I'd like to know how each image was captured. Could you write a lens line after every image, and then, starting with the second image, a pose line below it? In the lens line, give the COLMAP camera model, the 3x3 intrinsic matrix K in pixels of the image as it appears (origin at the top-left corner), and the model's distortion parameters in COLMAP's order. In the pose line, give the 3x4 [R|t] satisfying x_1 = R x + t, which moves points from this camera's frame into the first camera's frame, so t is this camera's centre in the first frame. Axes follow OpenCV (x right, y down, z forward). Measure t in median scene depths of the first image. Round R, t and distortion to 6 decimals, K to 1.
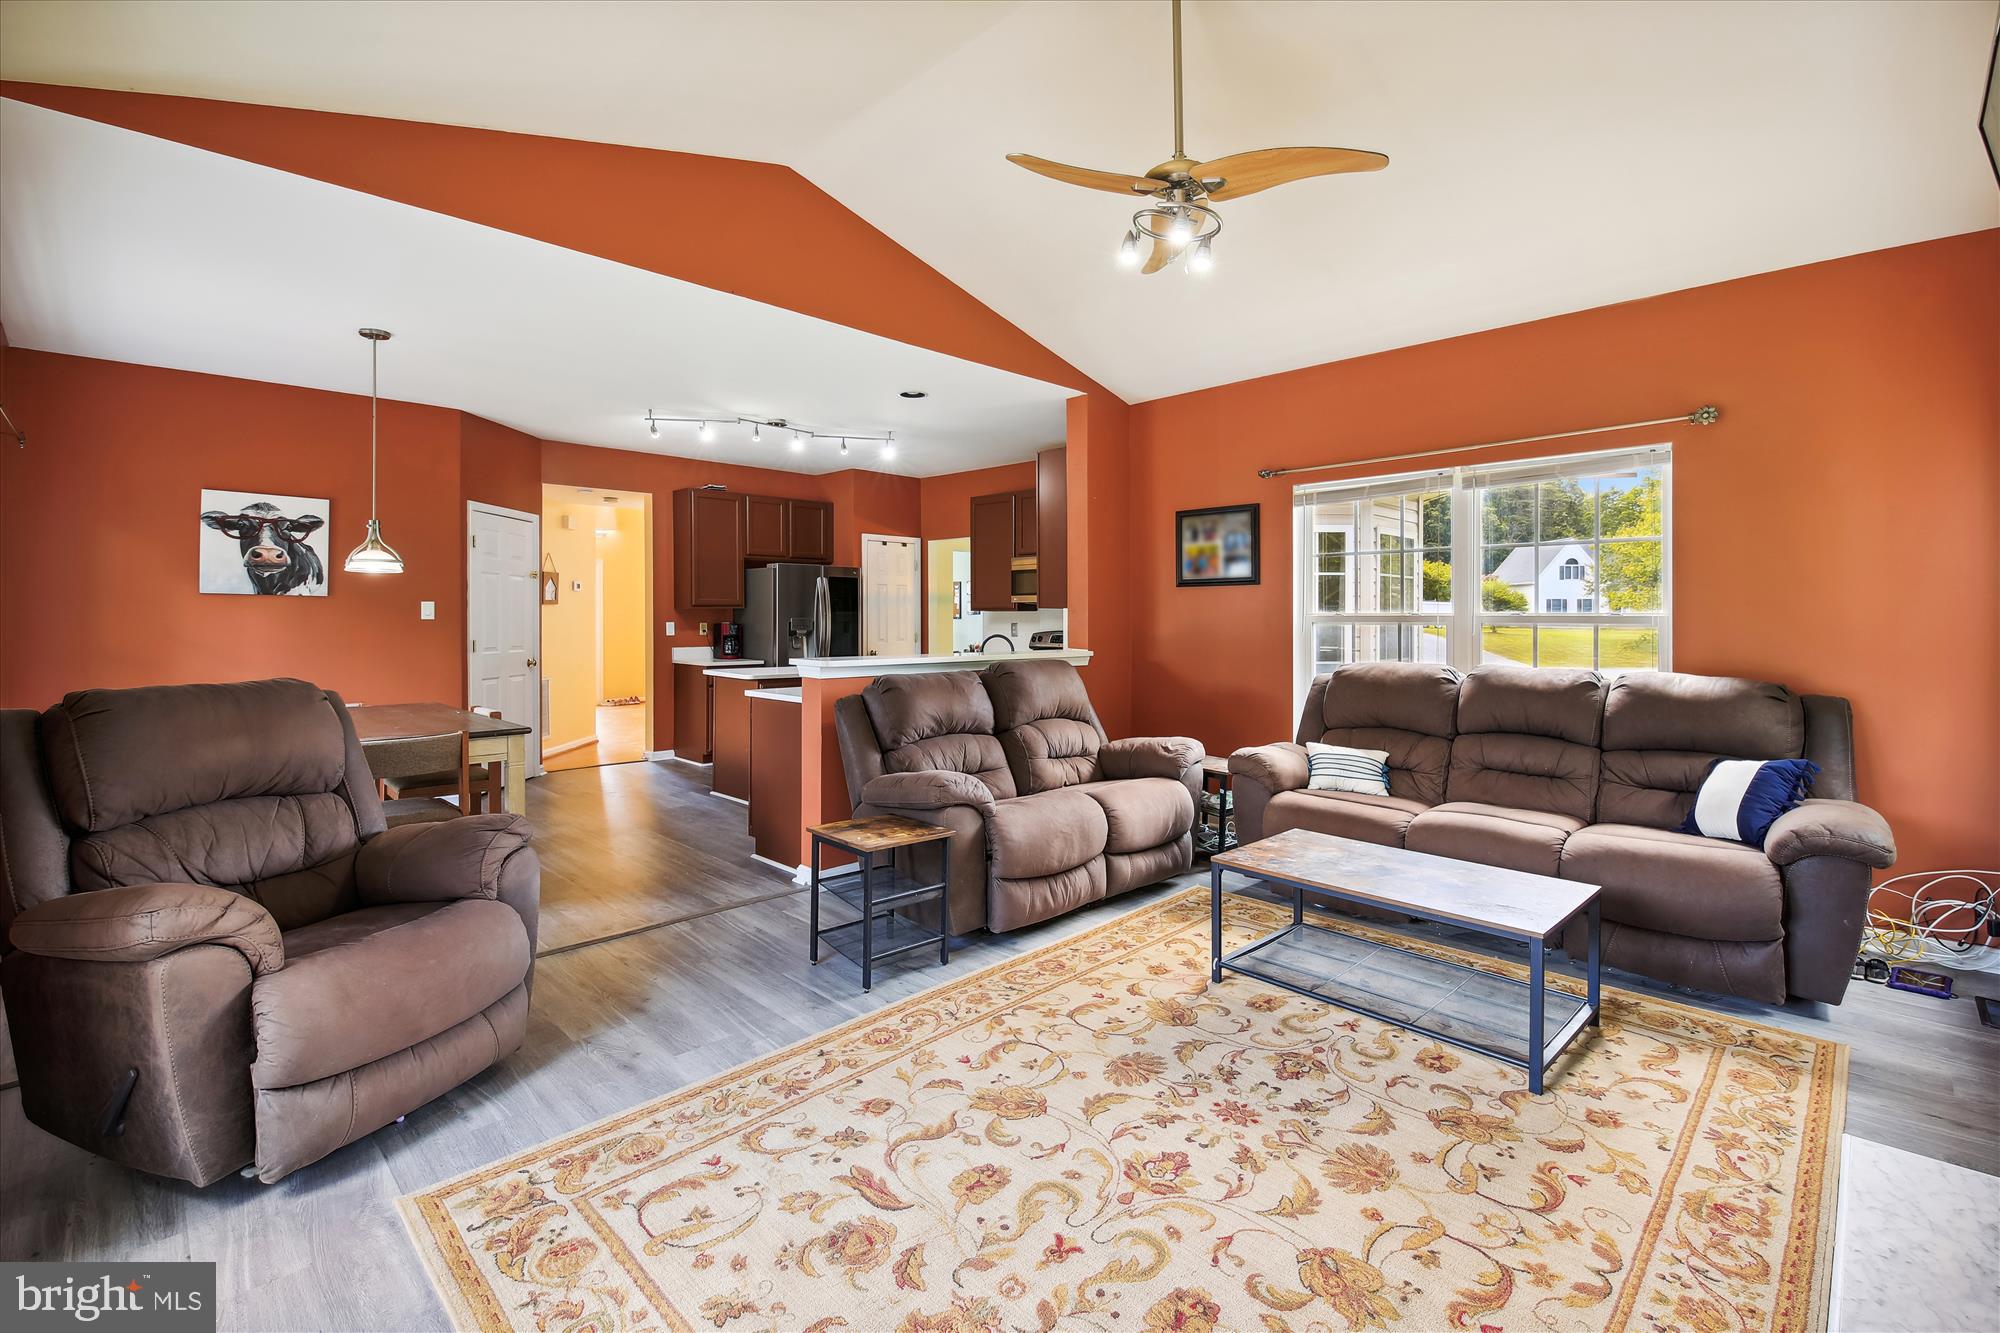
lens RADIAL K [[882.4, 0, 1019.0], [0, 882.4, 627.2], [0, 0, 1]] dist [-0.005494, 0.001046]
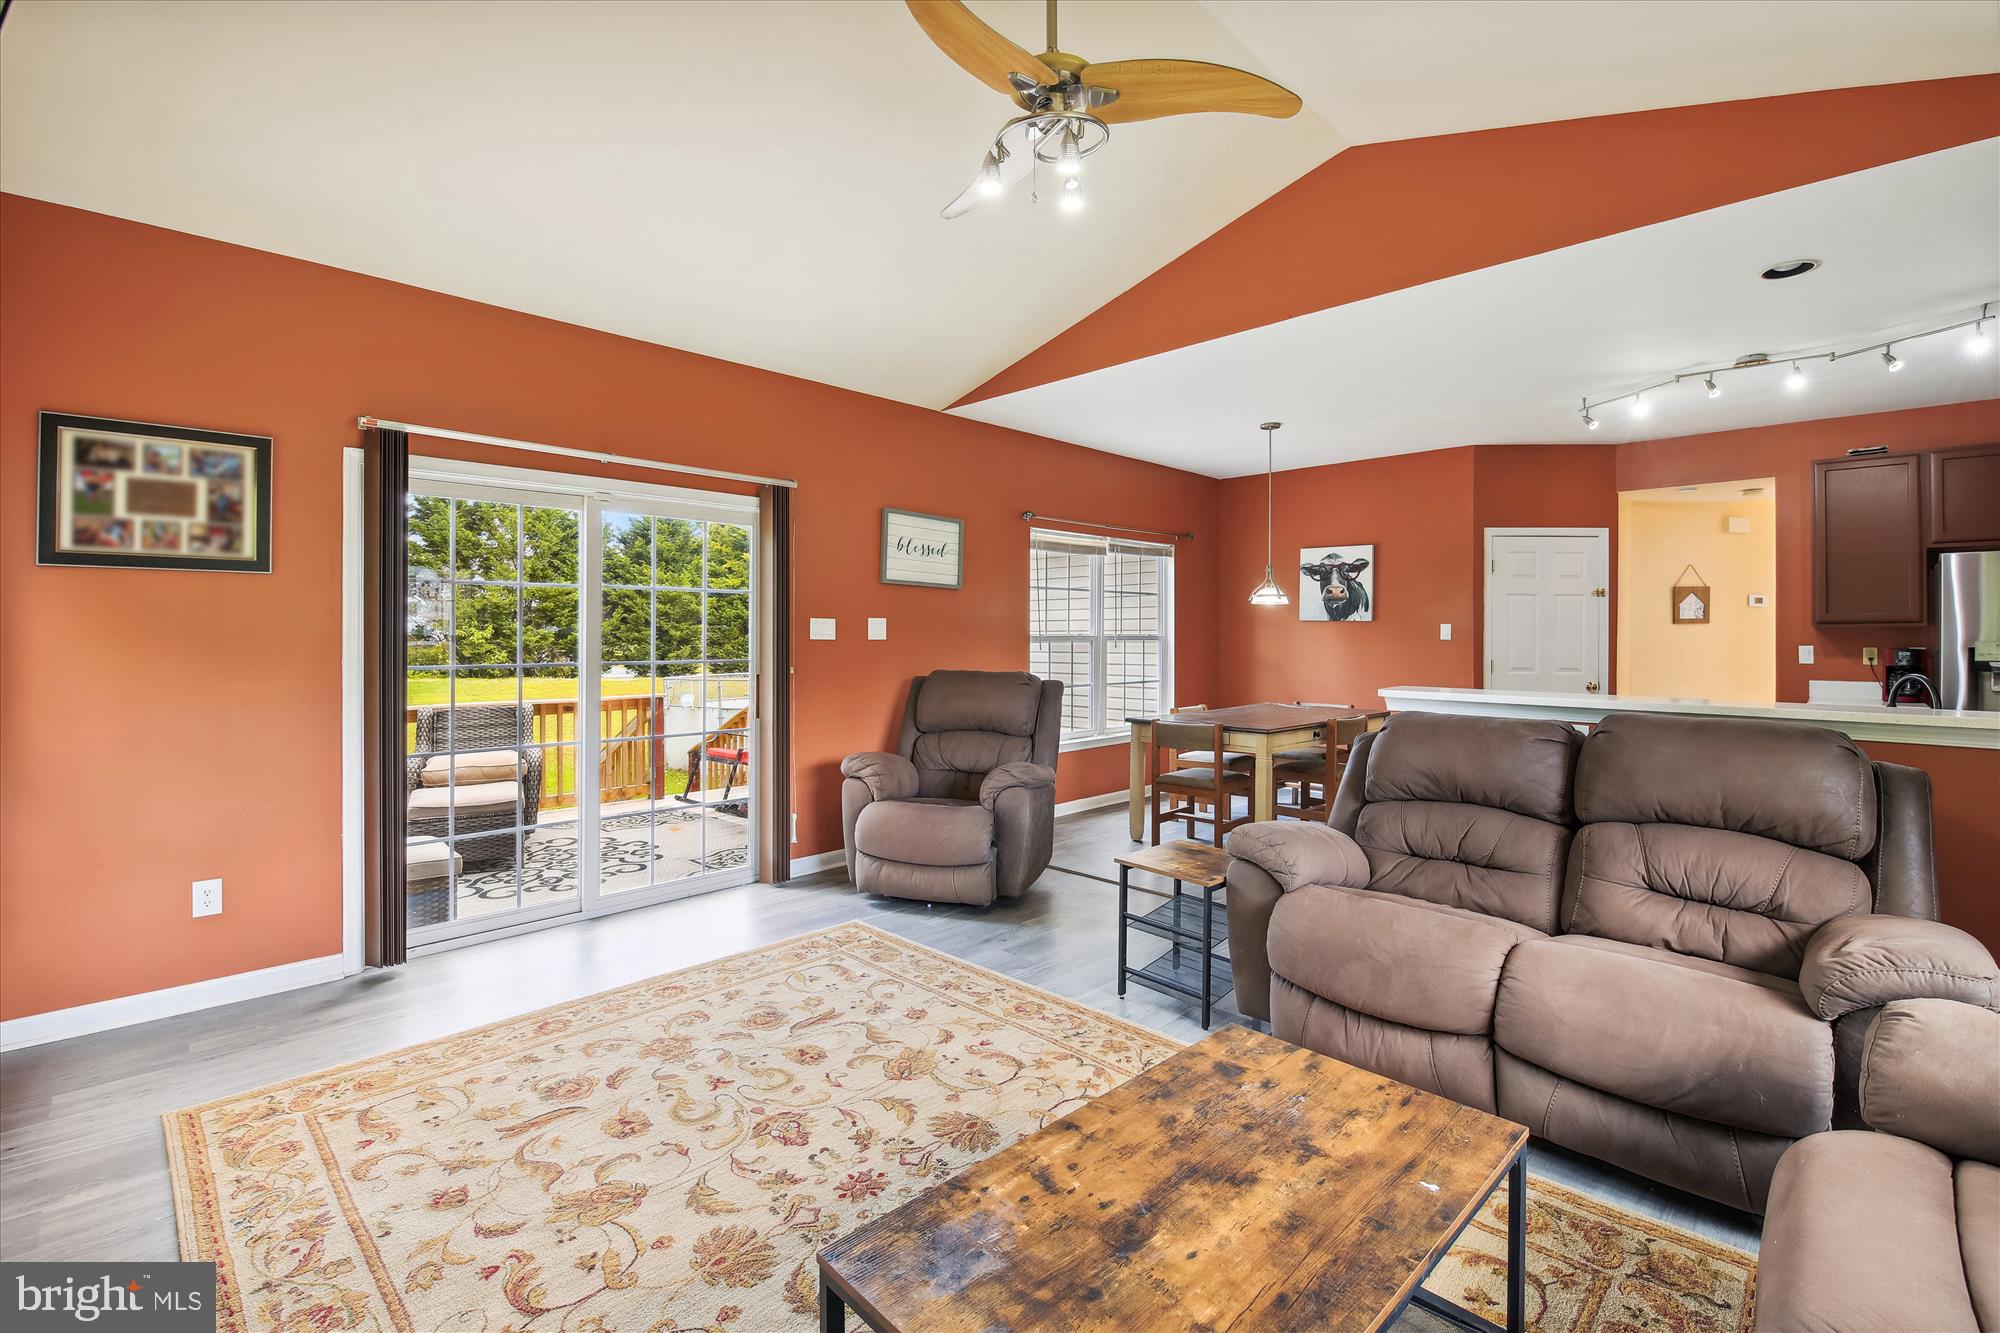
lens RADIAL K [[882.4, 0, 1014.0], [0, 882.4, 643.3], [0, 0, 1]] dist [-0.005494, 0.001046]
pose [[0.004293, 0.008180, -0.999957, 0.489410], [-0.013917, 0.999870, 0.008120, -0.006519], [0.999894, 0.013881, 0.004406, 0.488069]]
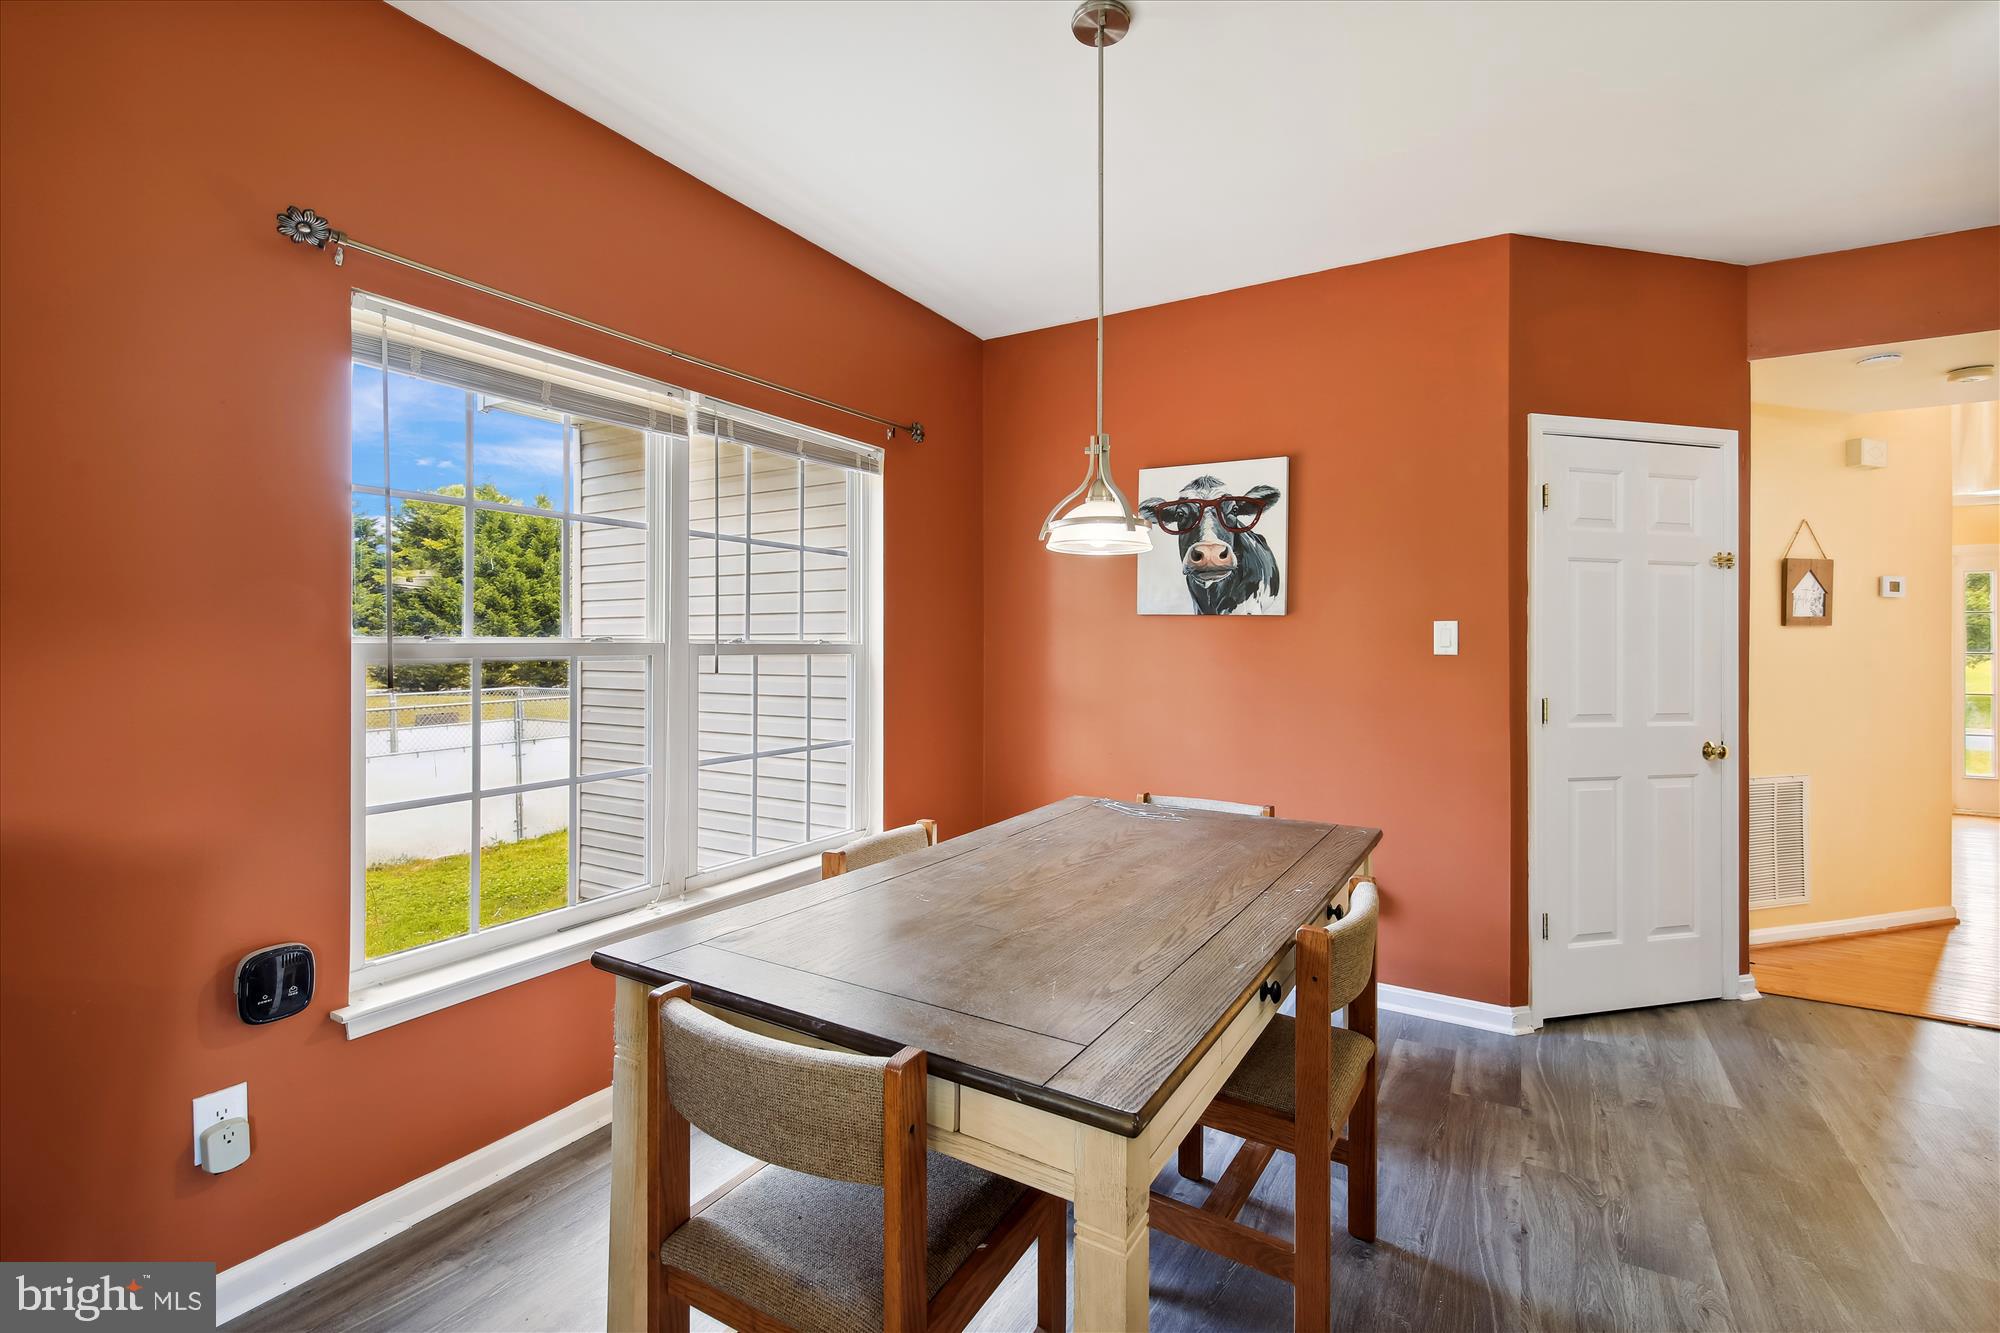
lens RADIAL K [[882.4, 0, 998.6], [0, 882.4, 645.9], [0, 0, 1]] dist [-0.005494, 0.001046]
pose [[0.220685, 0.001494, -0.975344, -0.237200], [-0.017235, 0.999849, -0.002368, -0.009138], [0.975193, 0.017332, 0.220677, 0.683108]]
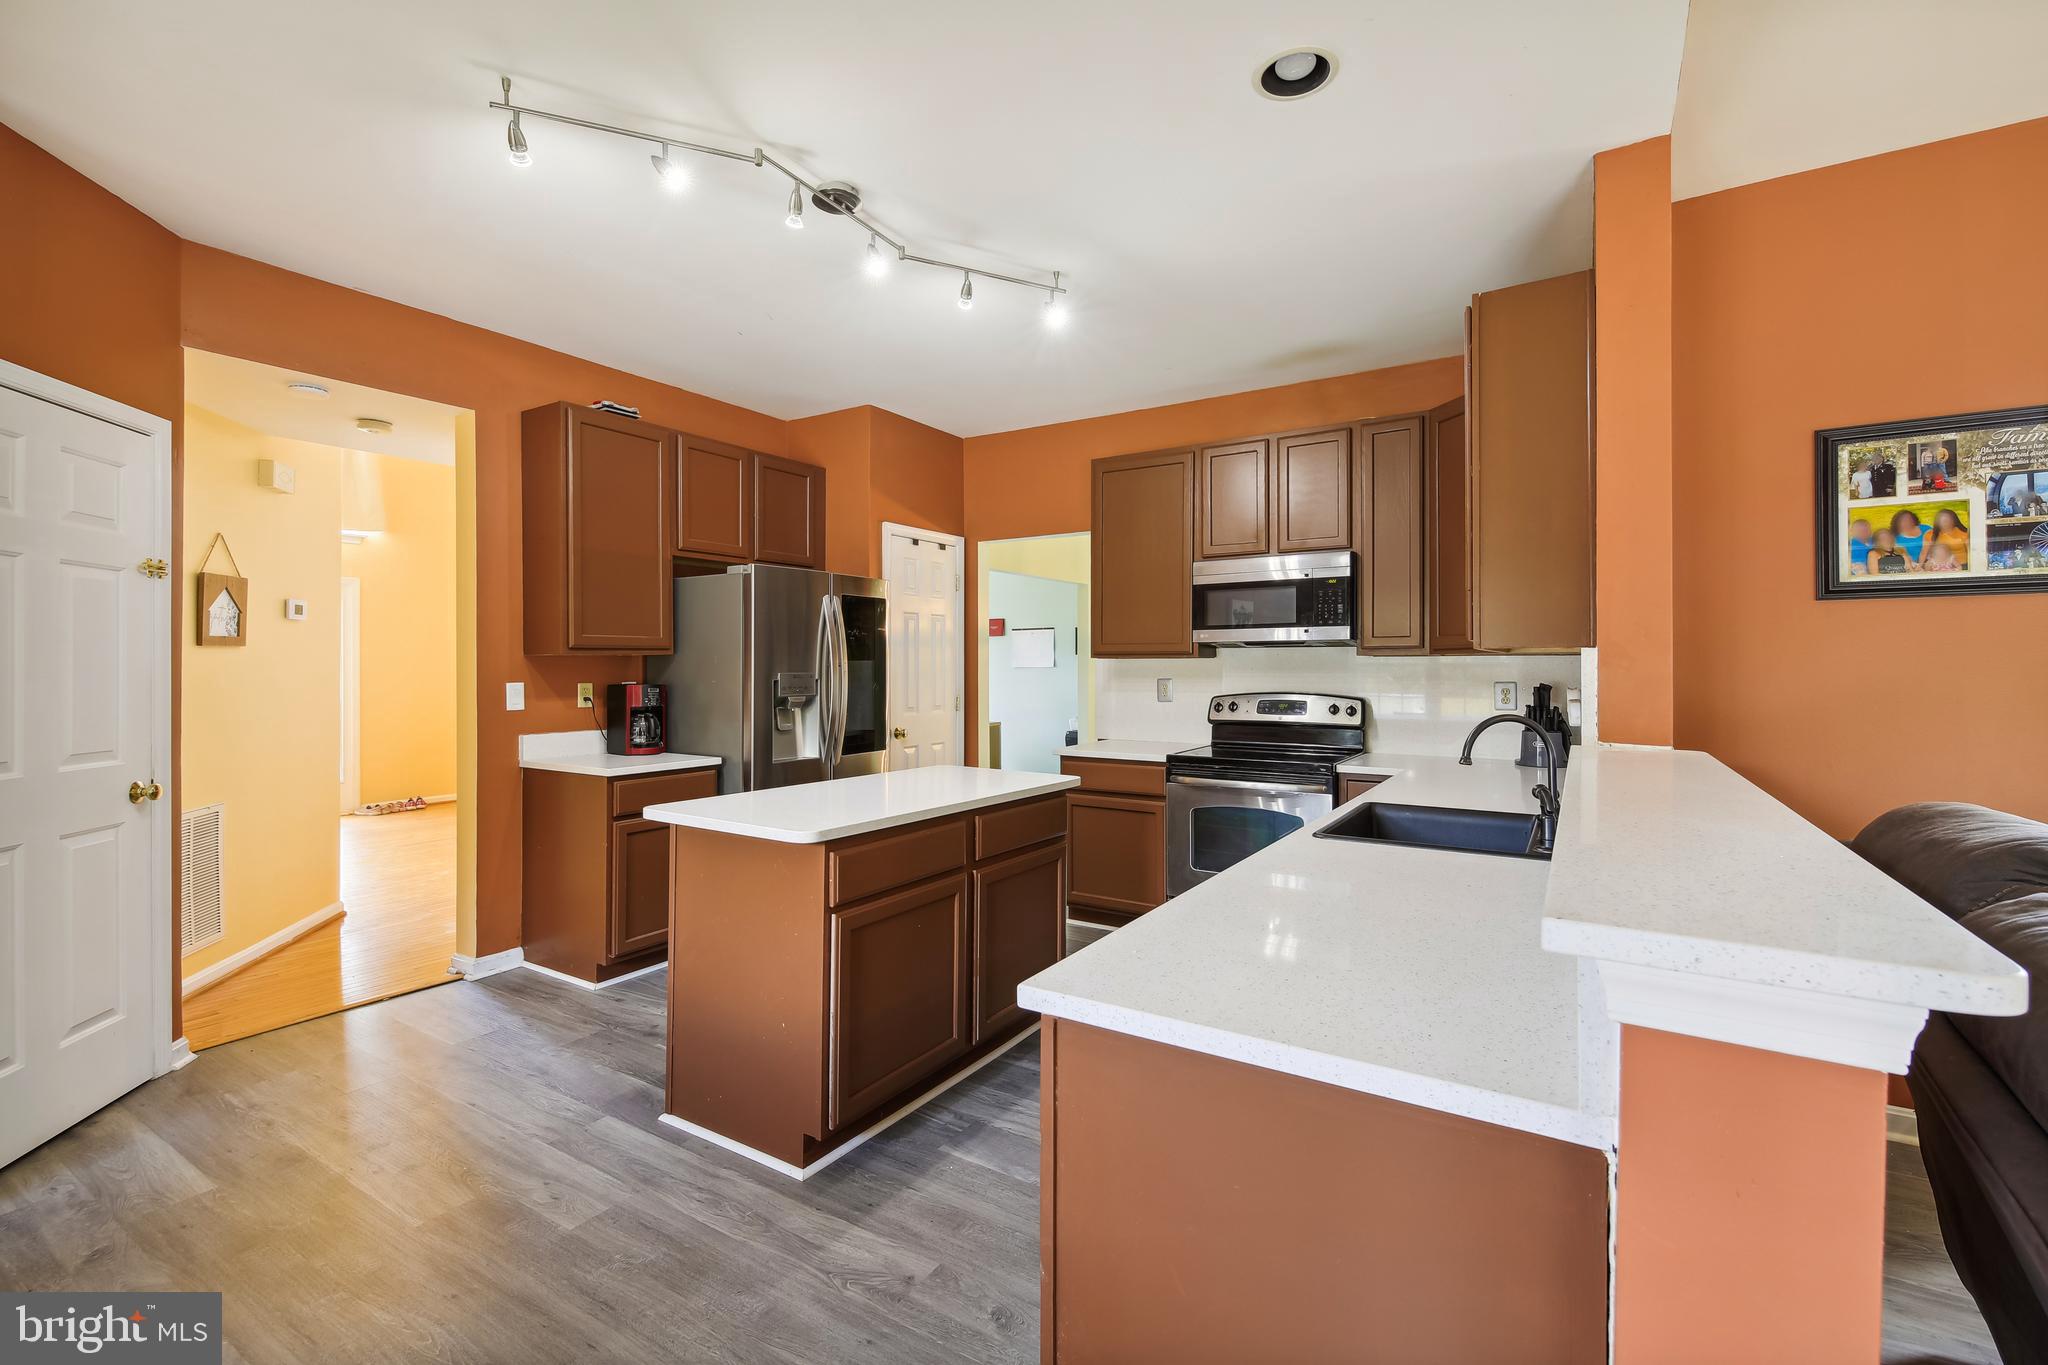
lens RADIAL K [[894.7, 0, 1053.9], [0, 894.7, 664.1], [0, 0, 1]] dist [0.002095, -0.001054]
pose [[0.976890, -0.003877, 0.213707, -0.310864], [0.007145, 0.999869, -0.014518, -0.009896], [-0.213623, 0.015709, 0.976790, 0.672032]]
